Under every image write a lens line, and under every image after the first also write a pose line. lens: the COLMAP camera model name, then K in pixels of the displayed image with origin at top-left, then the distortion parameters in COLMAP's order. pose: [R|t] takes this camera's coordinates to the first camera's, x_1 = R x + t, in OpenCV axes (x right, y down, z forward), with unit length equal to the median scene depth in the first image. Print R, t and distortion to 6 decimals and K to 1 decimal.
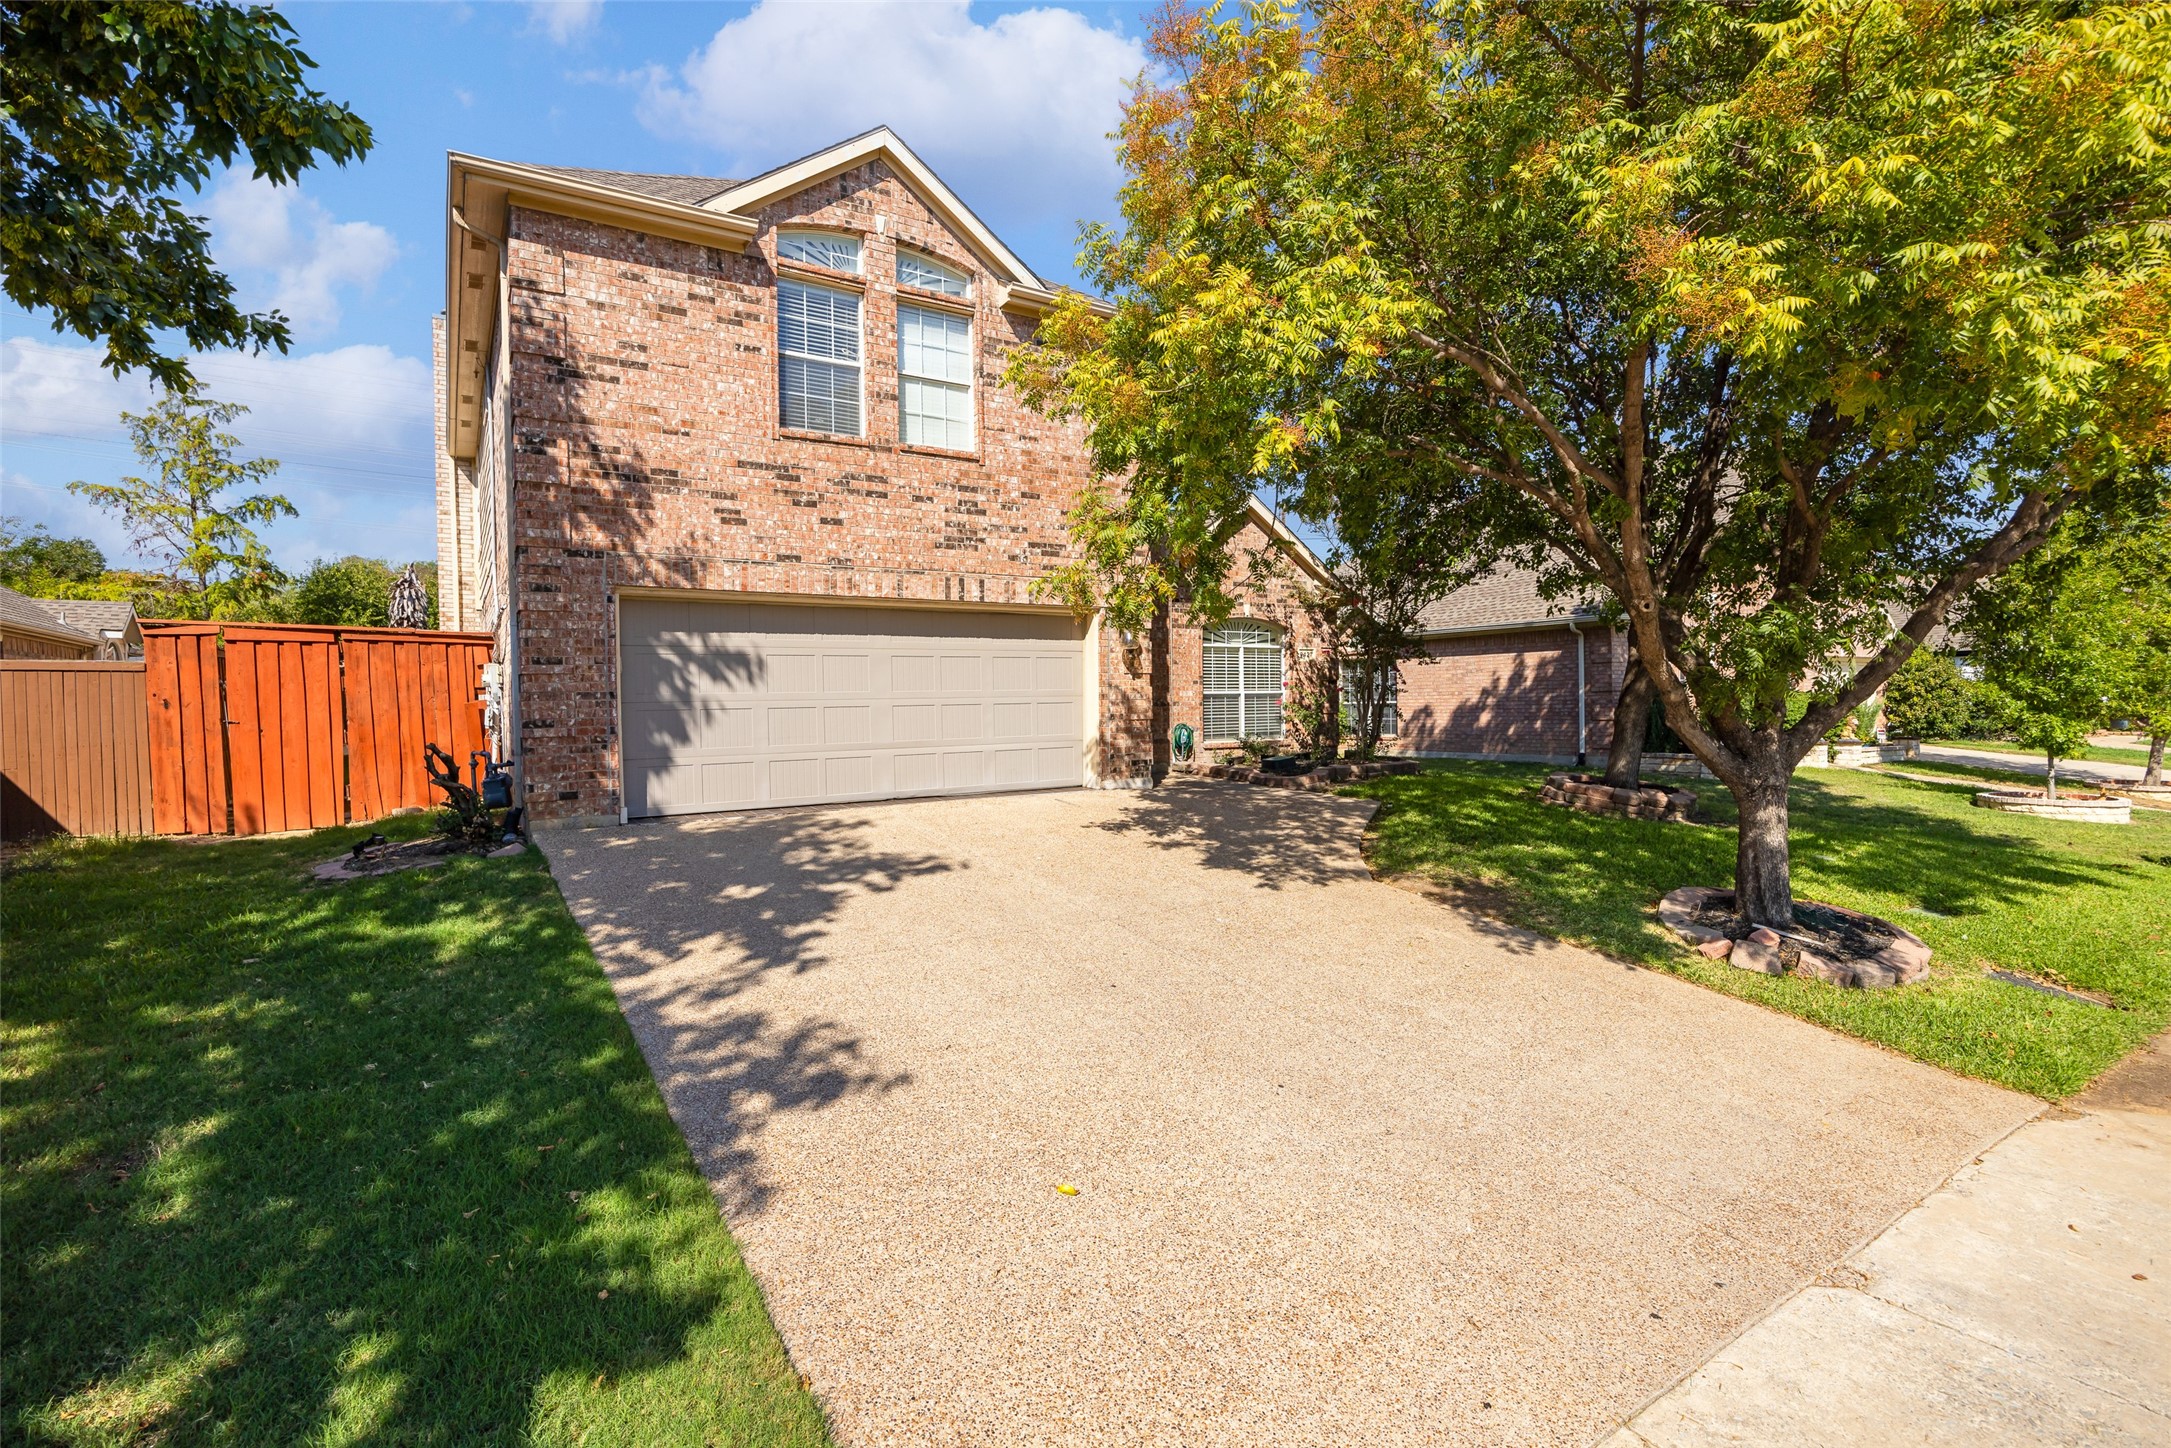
lens RADIAL K [[1001.0, 0, 1085.5], [0, 1001.0, 724.0], [0, 0, 1]] dist [-0.000160, 0.000054]
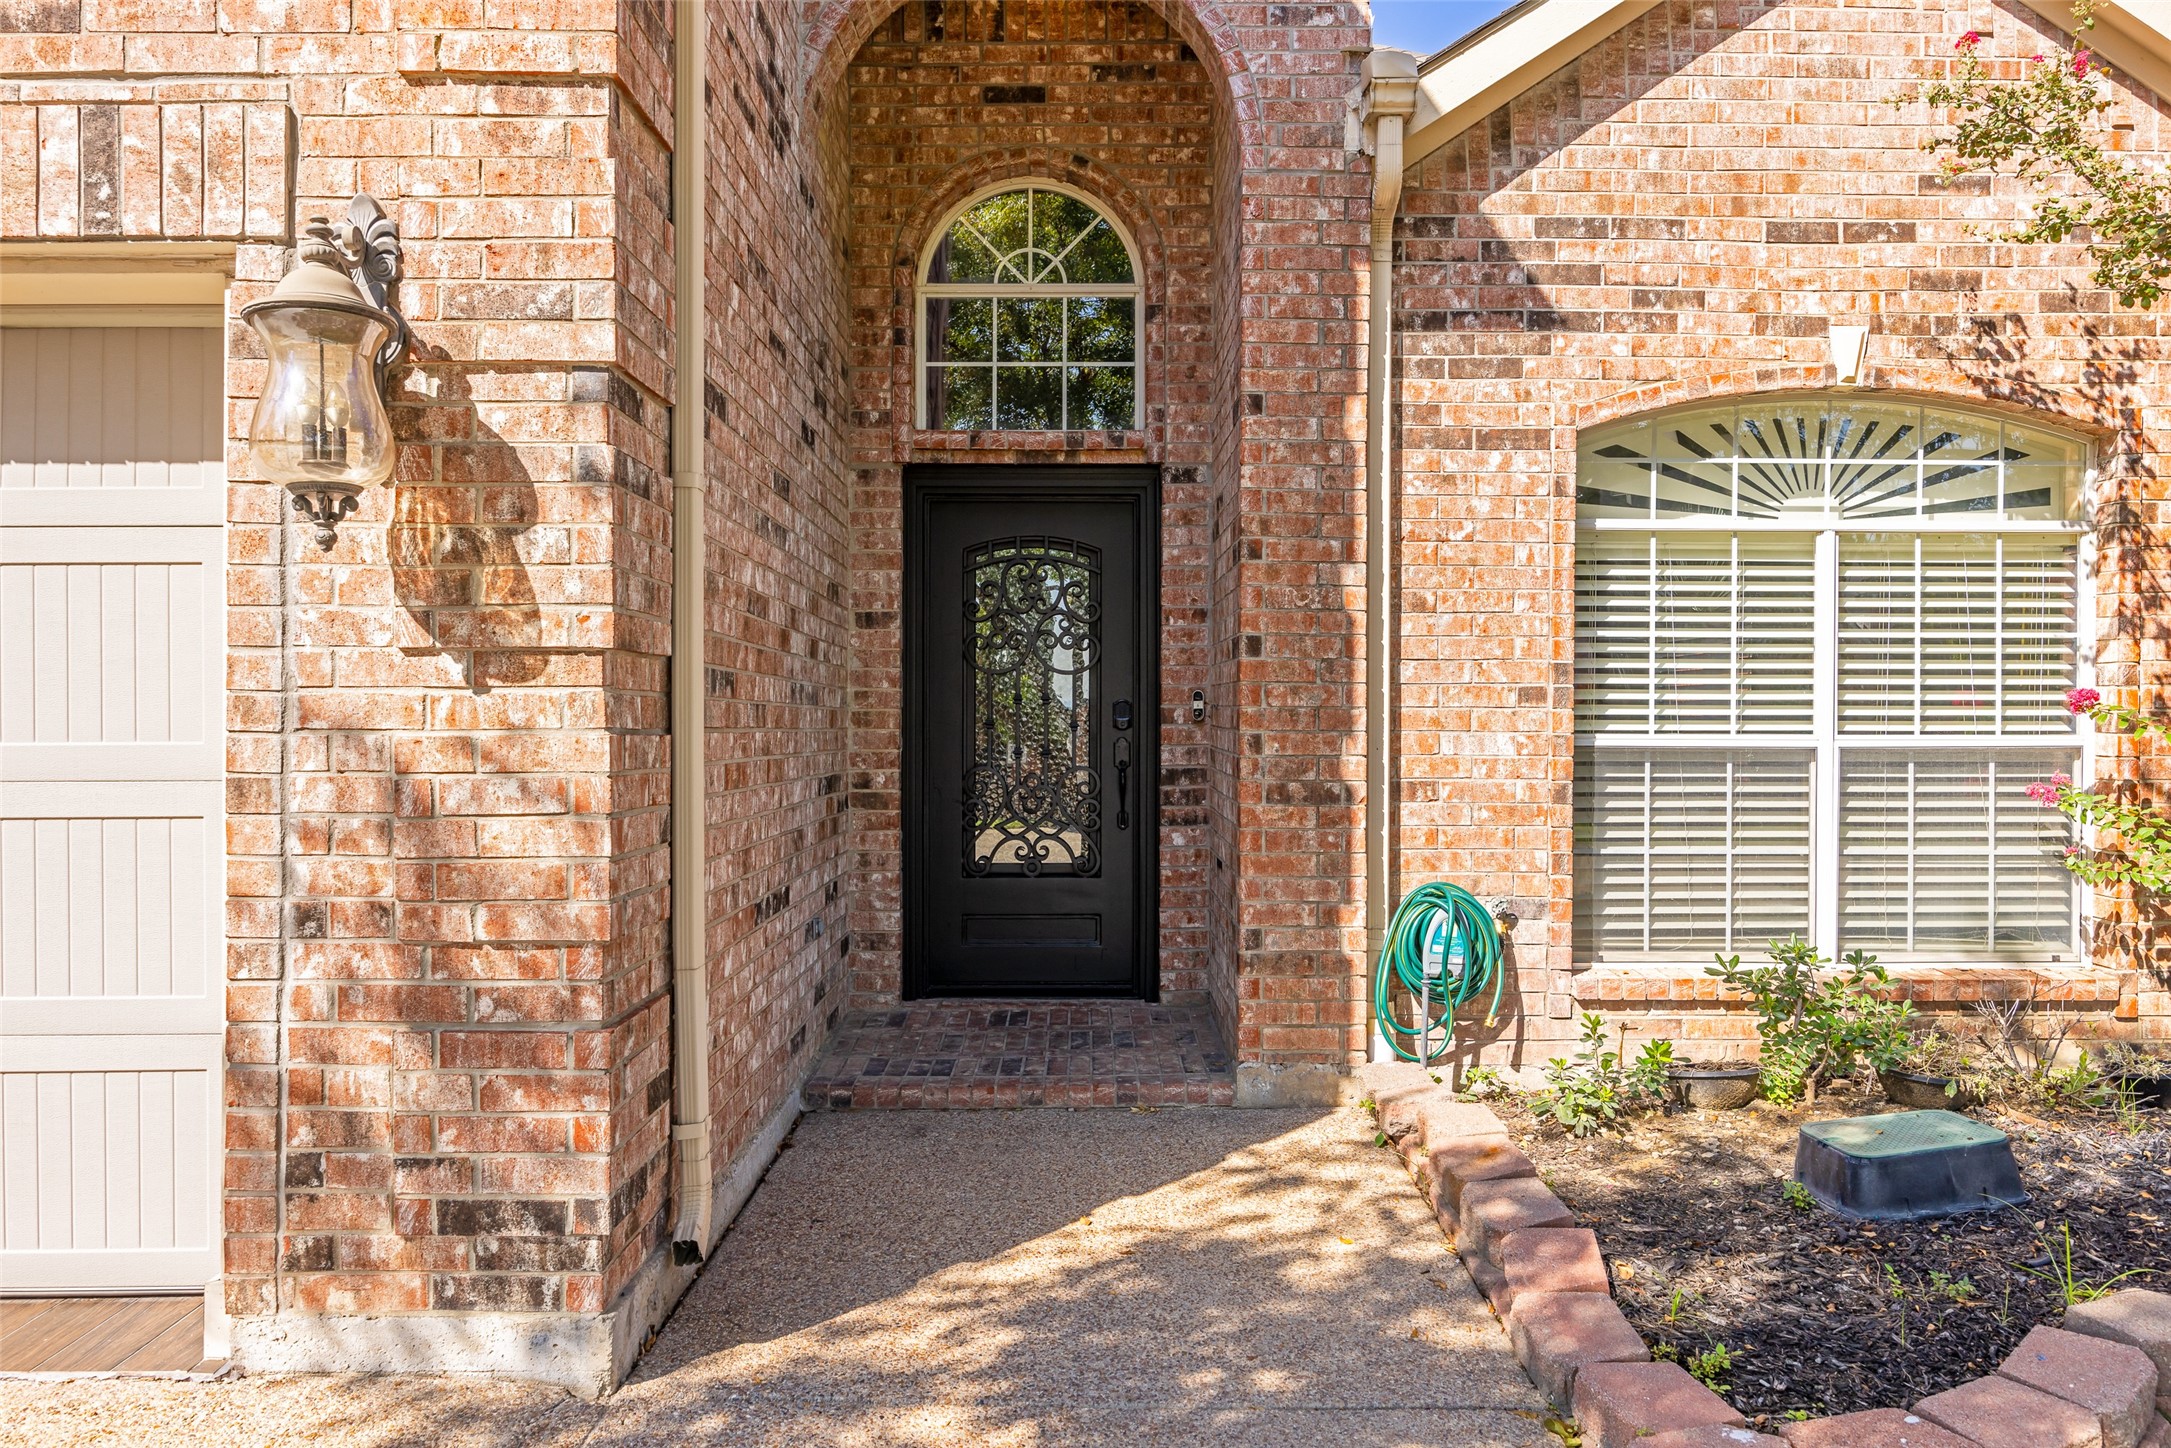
lens RADIAL K [[1549.6, 0, 1085.5], [0, 1549.6, 724.0], [0, 0, 1]] dist [0.002021, 0.000737]
pose [[0.851525, 0.017310, -0.524028, 0.231155], [-0.024094, 0.999691, -0.006131, -0.035085], [0.523760, 0.017847, 0.851679, 0.751651]]
